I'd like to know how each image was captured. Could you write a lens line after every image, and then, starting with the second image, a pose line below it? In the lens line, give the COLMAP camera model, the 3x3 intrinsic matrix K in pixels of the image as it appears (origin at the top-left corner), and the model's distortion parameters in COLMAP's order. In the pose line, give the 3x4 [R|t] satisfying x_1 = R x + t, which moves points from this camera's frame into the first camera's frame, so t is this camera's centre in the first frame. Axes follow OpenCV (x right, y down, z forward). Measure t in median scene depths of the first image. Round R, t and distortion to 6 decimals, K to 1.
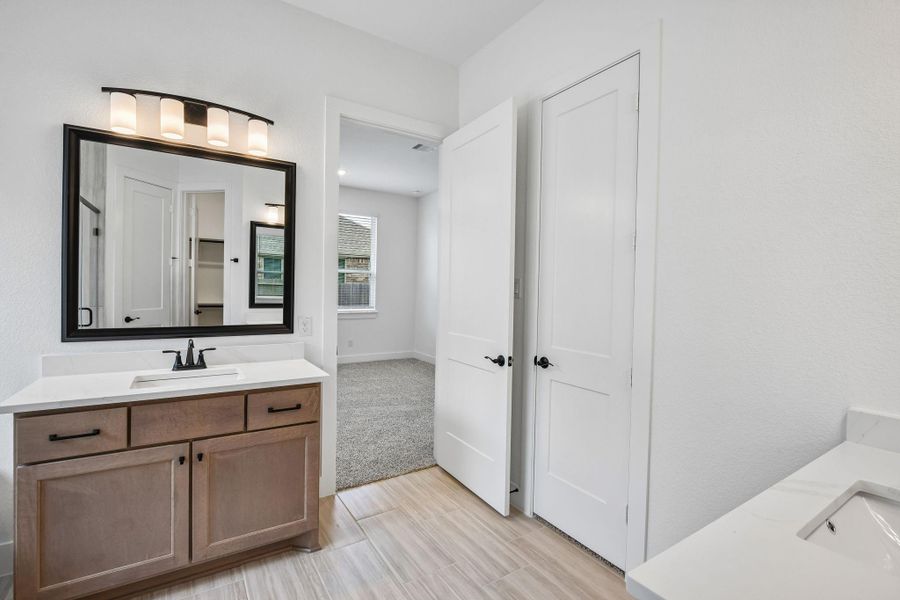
lens RADIAL K [[418.0, 0, 450.8], [0, 418.0, 287.8], [0, 0, 1]] dist [-0.008148, -0.000401]
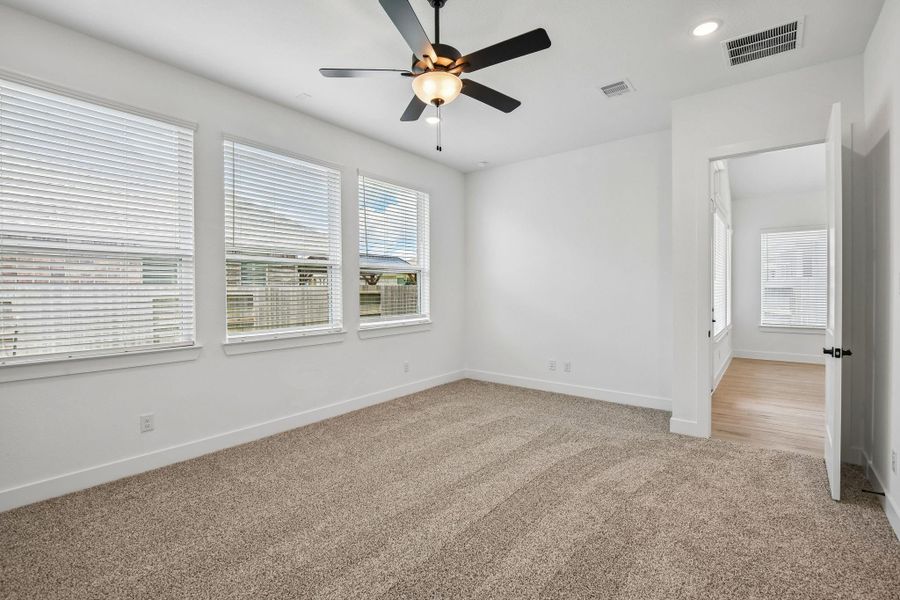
lens RADIAL K [[418.0, 0, 450.8], [0, 418.0, 287.8], [0, 0, 1]] dist [-0.008148, -0.000401]
pose [[0.939538, -0.023911, 0.341609, -0.394635], [0.022006, 0.999713, 0.009454, -0.008641], [-0.341737, -0.001365, 0.939795, 0.289617]]
